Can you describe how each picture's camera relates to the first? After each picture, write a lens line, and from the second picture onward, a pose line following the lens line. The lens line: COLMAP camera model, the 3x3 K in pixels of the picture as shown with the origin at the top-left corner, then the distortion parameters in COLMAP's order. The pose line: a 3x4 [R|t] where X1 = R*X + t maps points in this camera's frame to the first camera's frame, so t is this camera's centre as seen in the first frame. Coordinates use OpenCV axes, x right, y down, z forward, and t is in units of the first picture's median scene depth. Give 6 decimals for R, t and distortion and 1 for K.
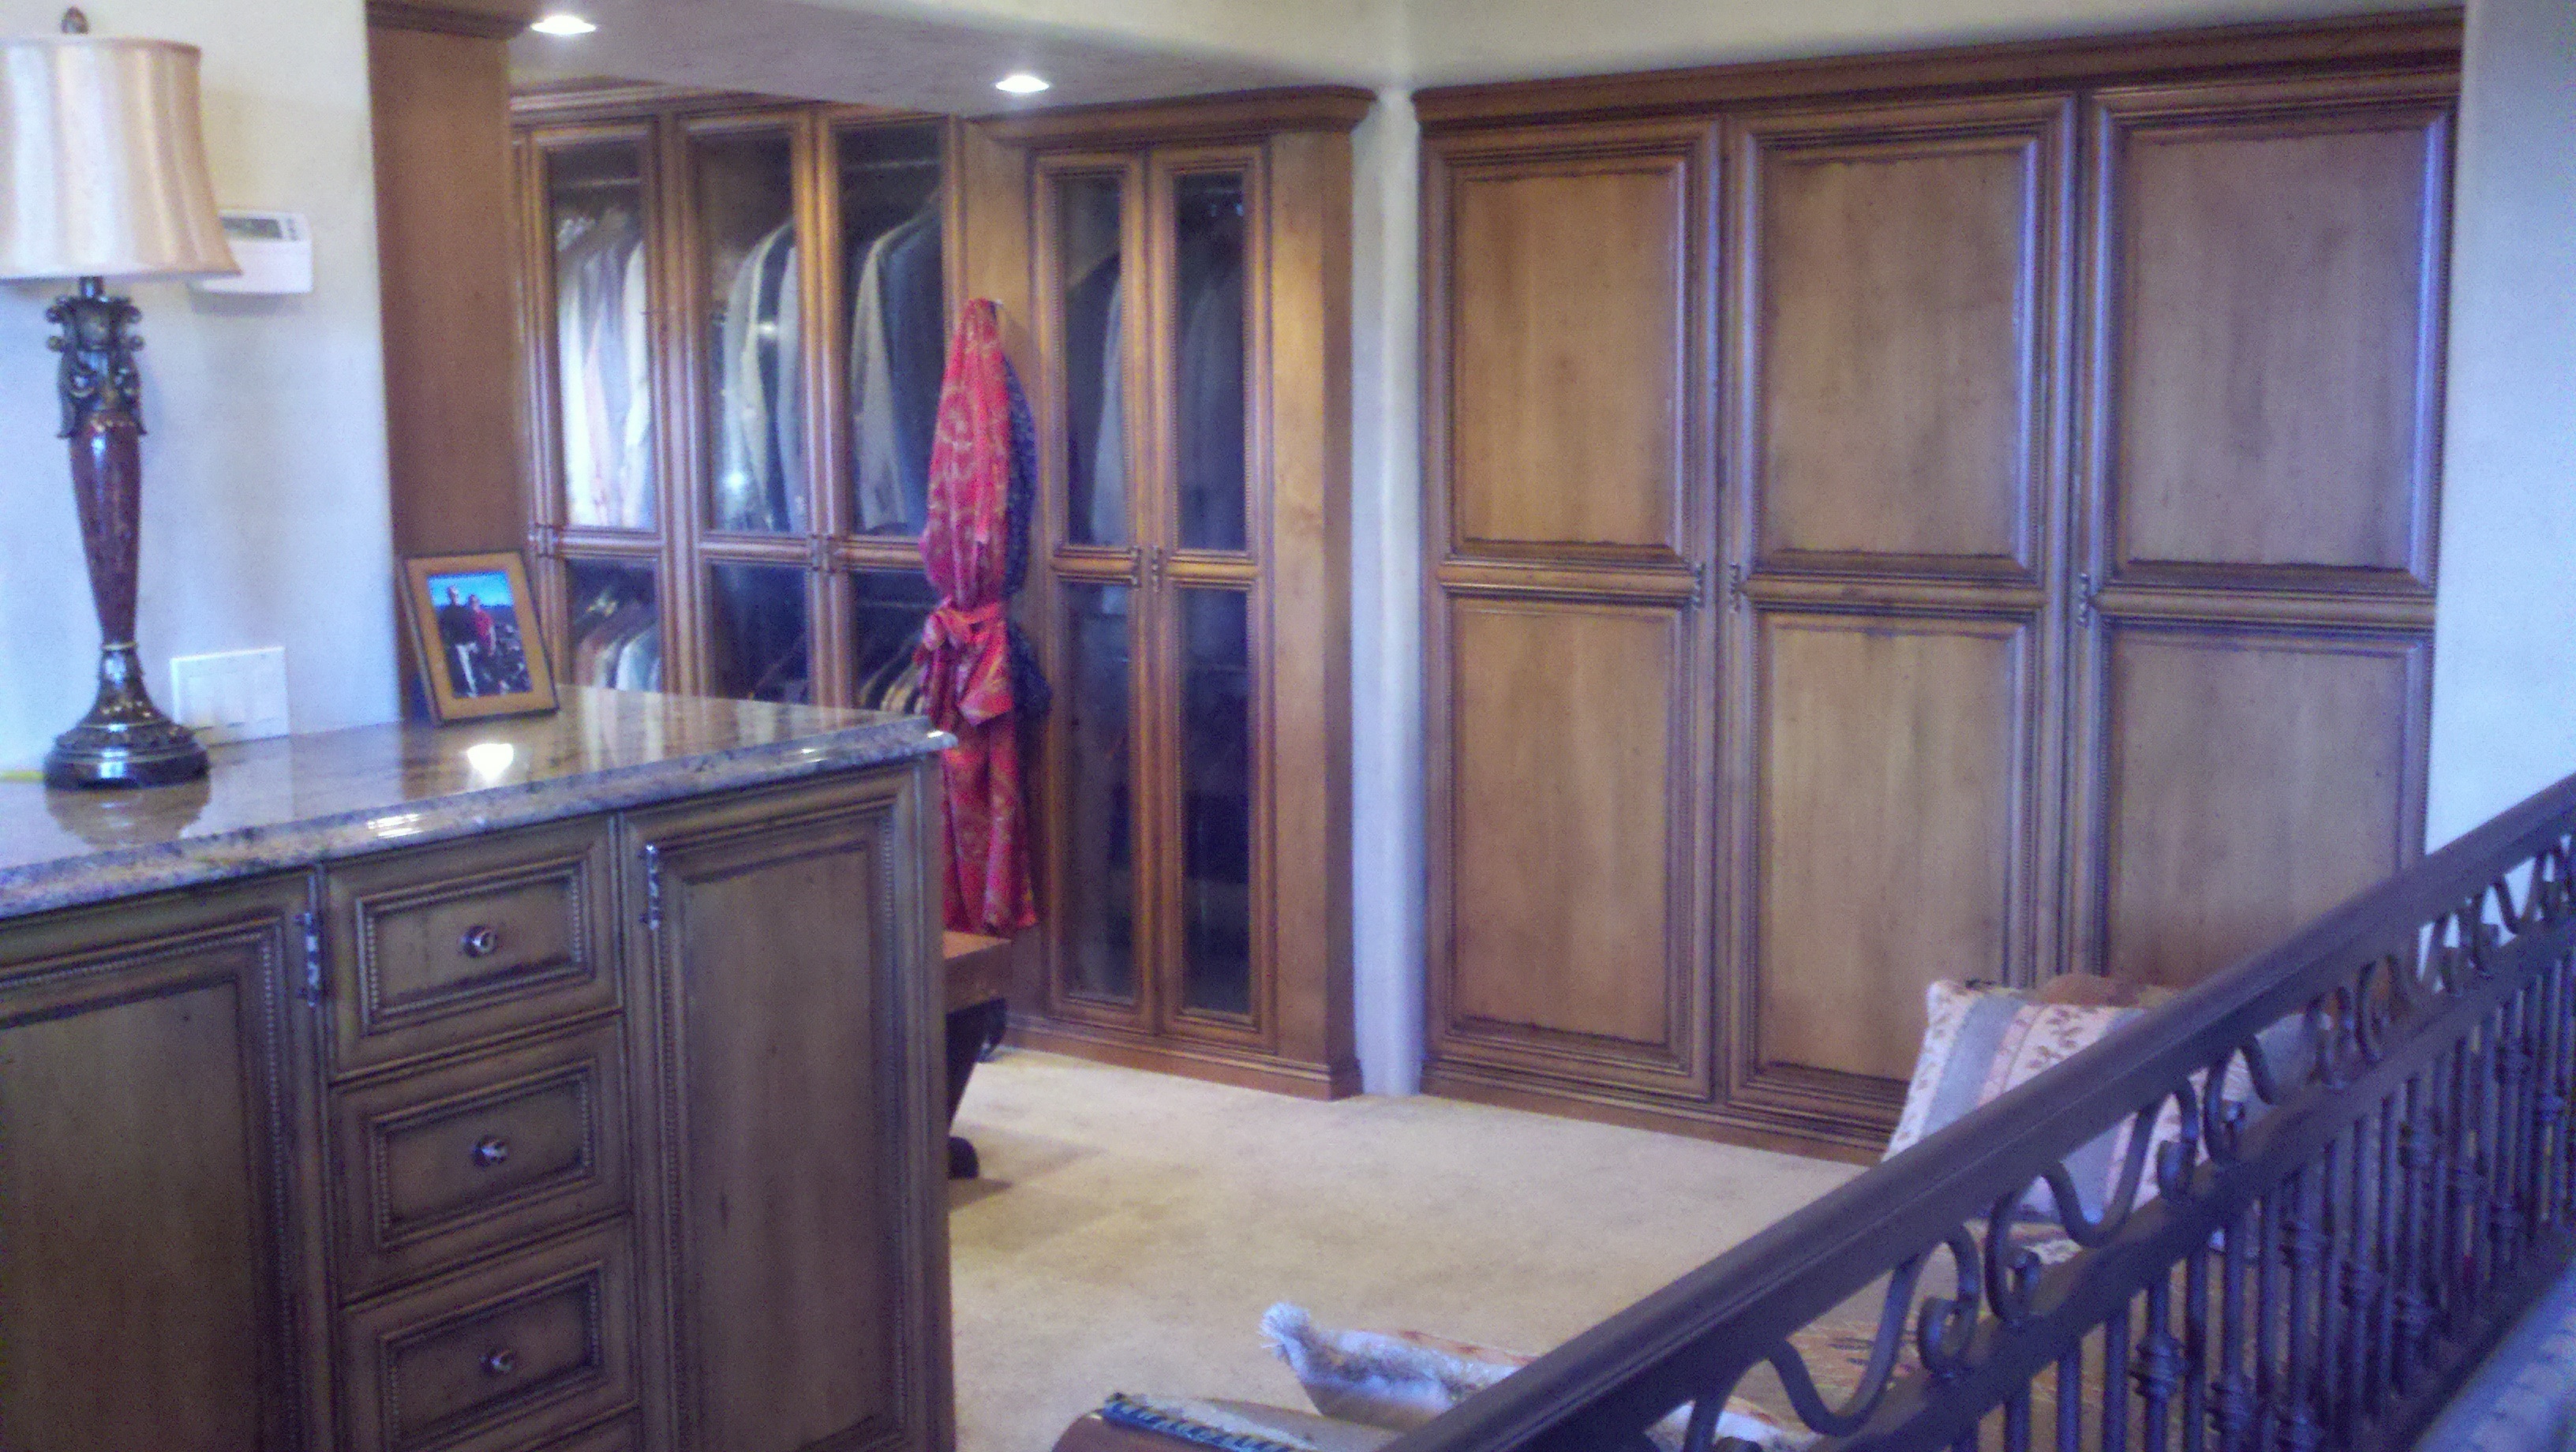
lens RADIAL K [[2816.4, 0, 1246.1], [0, 2816.4, 722.2], [0, 0, 1]] dist [0.030511, -0.060845]
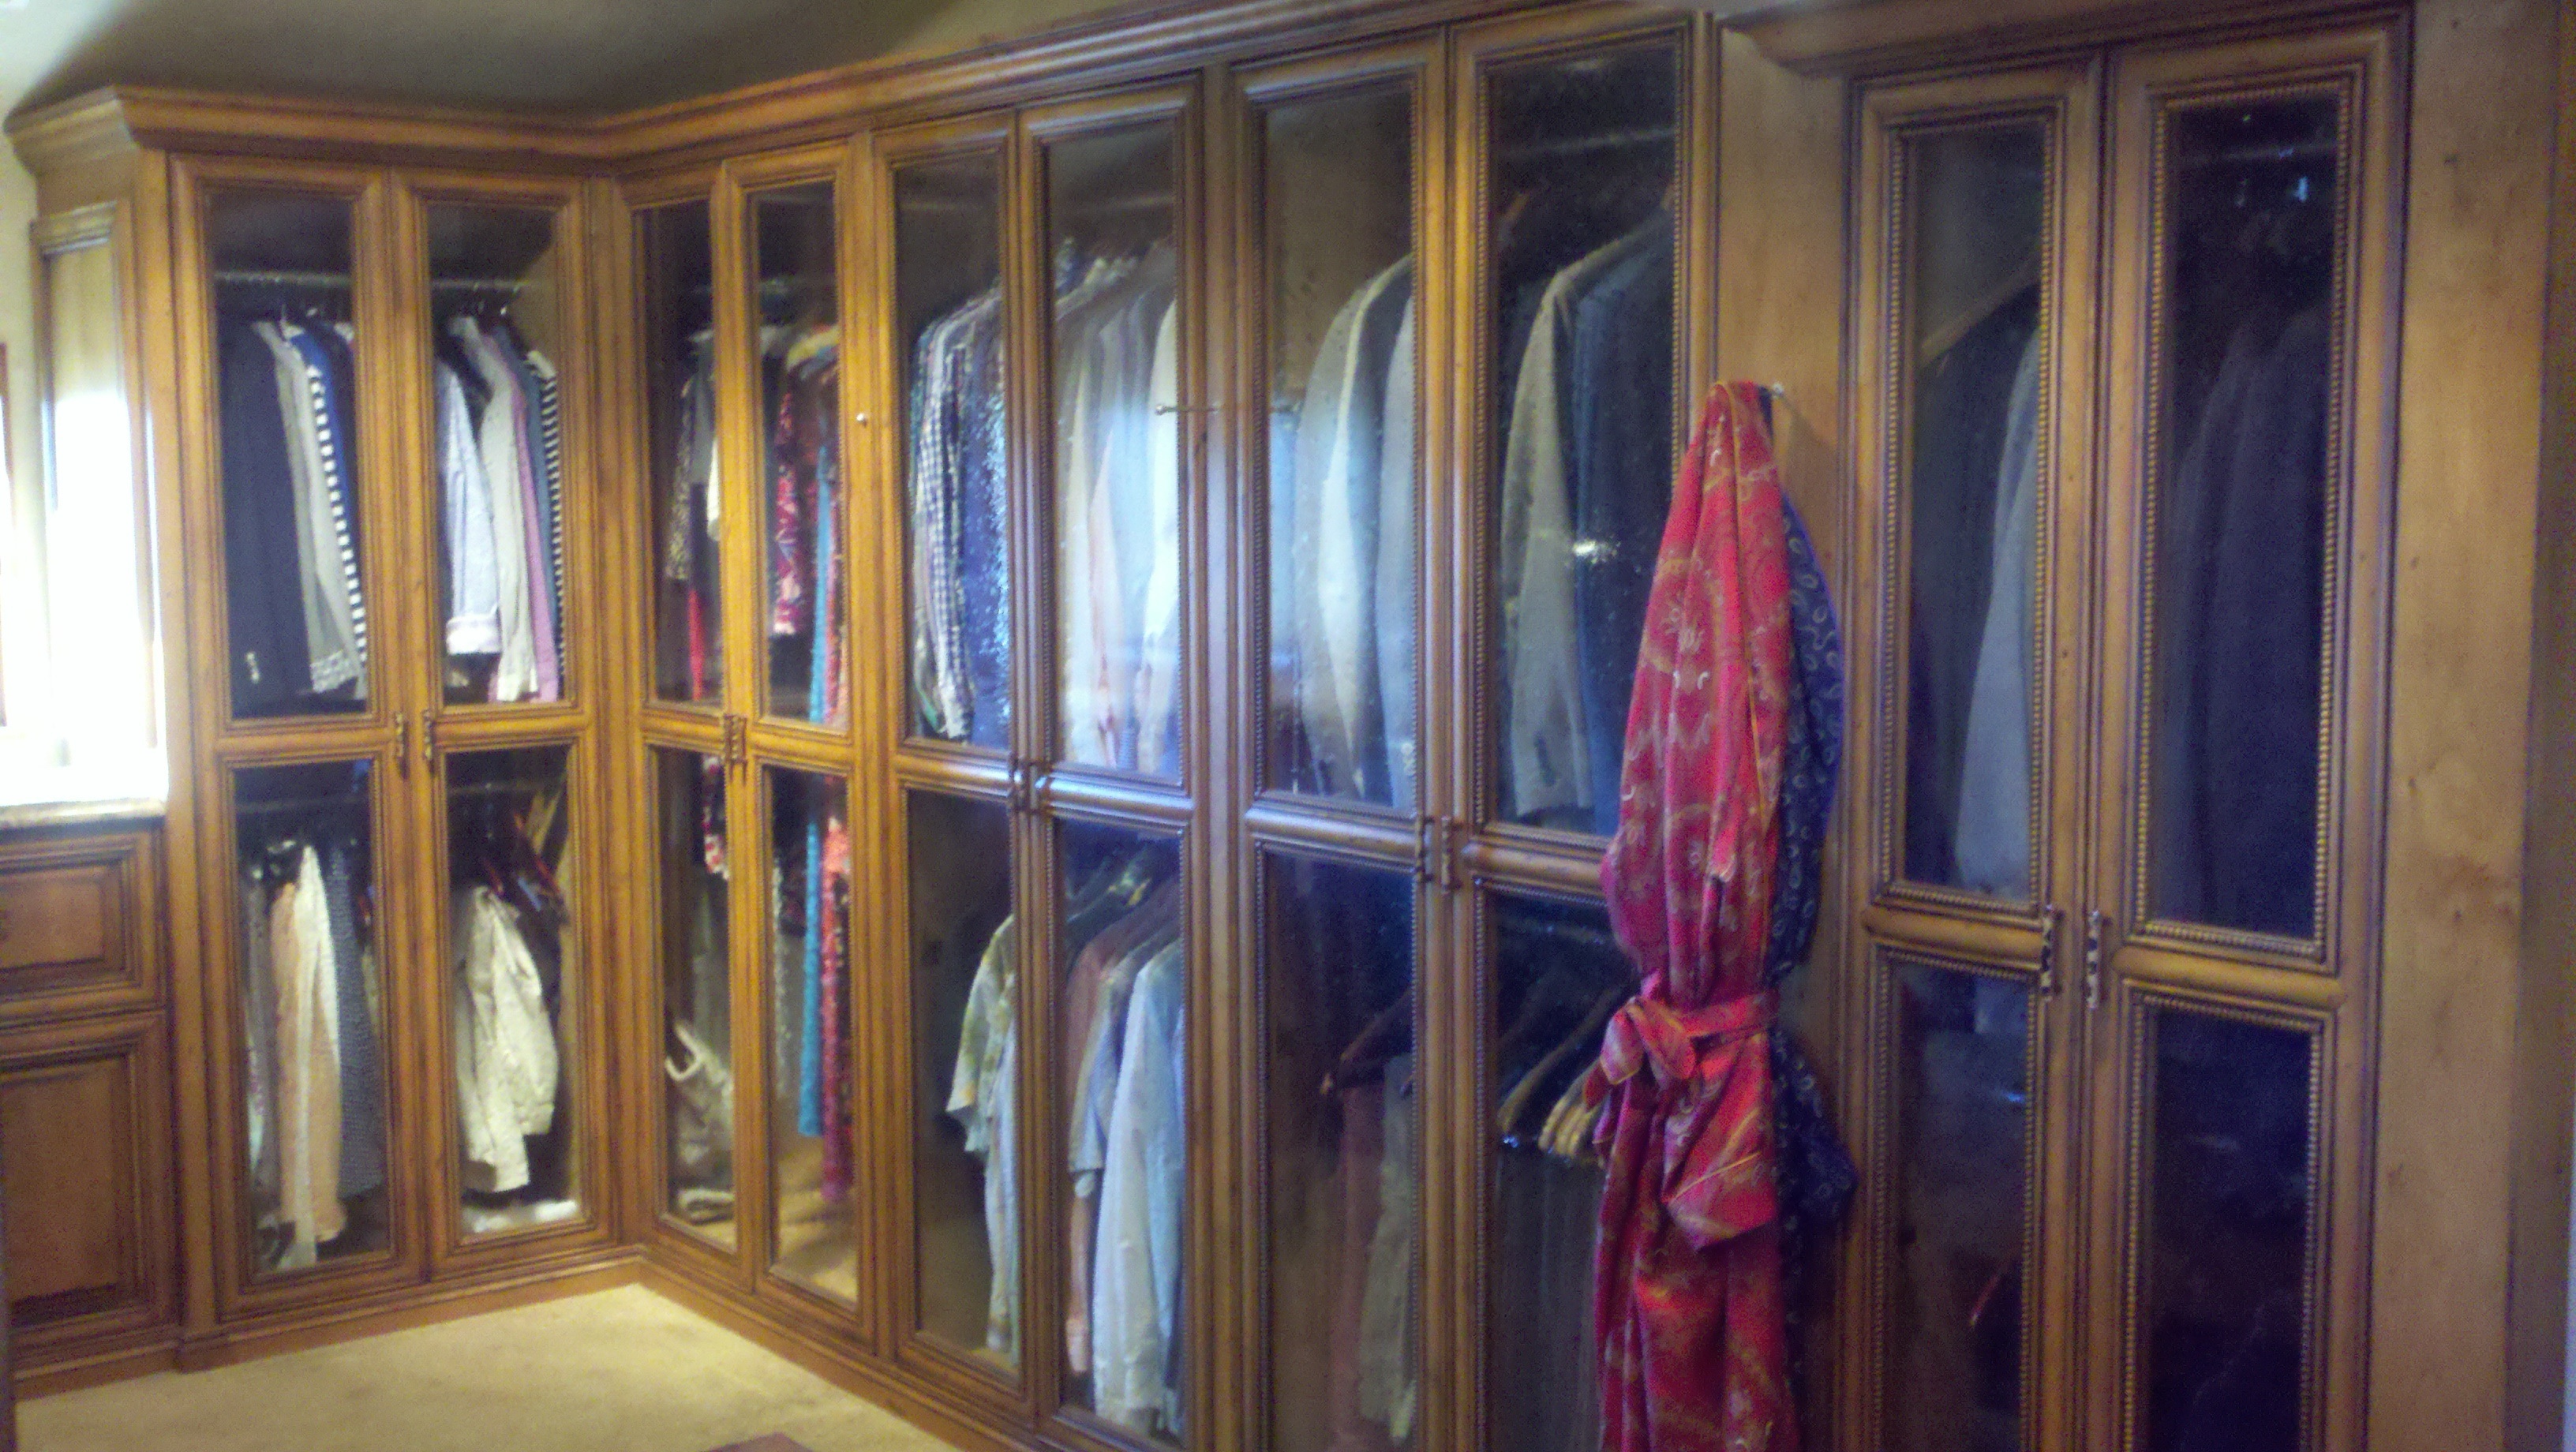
lens RADIAL K [[2816.4, 0, 1246.1], [0, 2816.4, 722.2], [0, 0, 1]] dist [0.030511, -0.060845]
pose [[0.955934, 0.031358, -0.291904, -0.030344], [-0.041177, 0.998772, -0.027555, -0.072824], [0.290681, 0.038360, 0.956051, 0.499921]]
